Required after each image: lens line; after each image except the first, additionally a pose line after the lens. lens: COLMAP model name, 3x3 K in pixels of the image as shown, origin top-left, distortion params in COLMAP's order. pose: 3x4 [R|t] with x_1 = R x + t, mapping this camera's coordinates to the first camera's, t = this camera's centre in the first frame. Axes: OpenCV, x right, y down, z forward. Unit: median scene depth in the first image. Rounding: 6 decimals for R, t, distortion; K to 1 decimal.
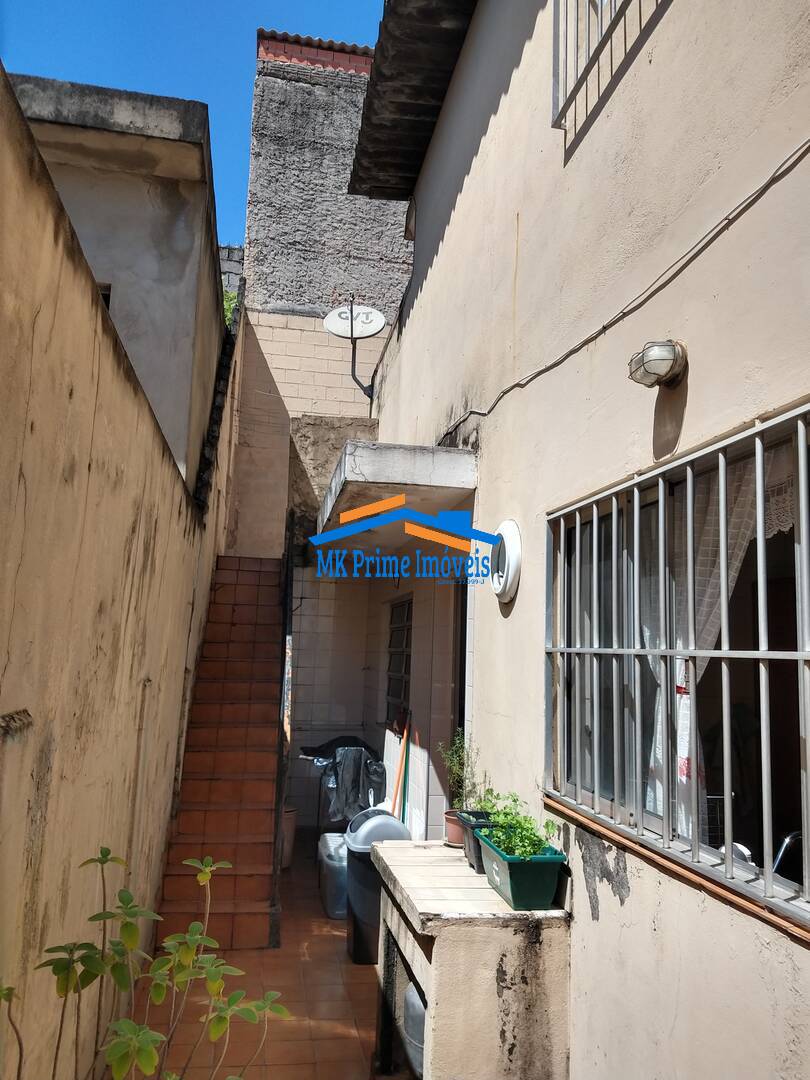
lens RADIAL K [[832.3, 0, 402.2], [0, 832.3, 534.2], [0, 0, 1]] dist [0.215164, -0.419980]
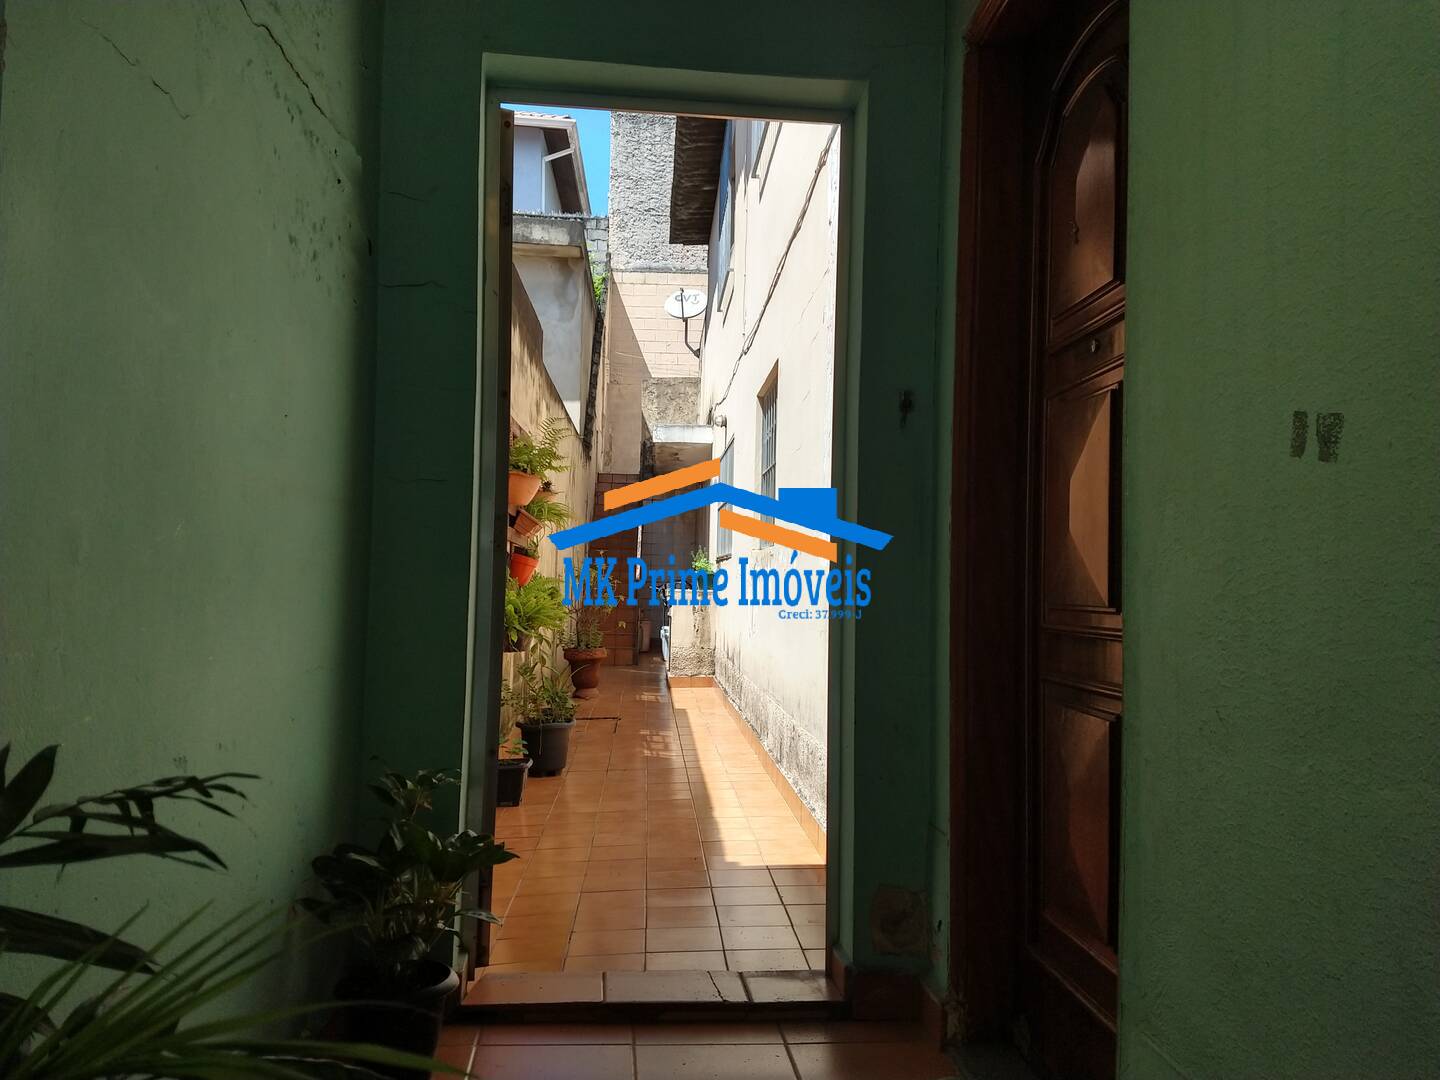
lens RADIAL K [[1109.8, 0, 717.1], [0, 1109.8, 532.3], [0, 0, 1]] dist [0.215164, -0.419980]
pose [[0.993787, -0.022378, -0.109029, 0.147874], [0.032494, 0.995237, 0.091909, -0.031976], [0.106453, -0.094881, 0.989780, -0.686950]]
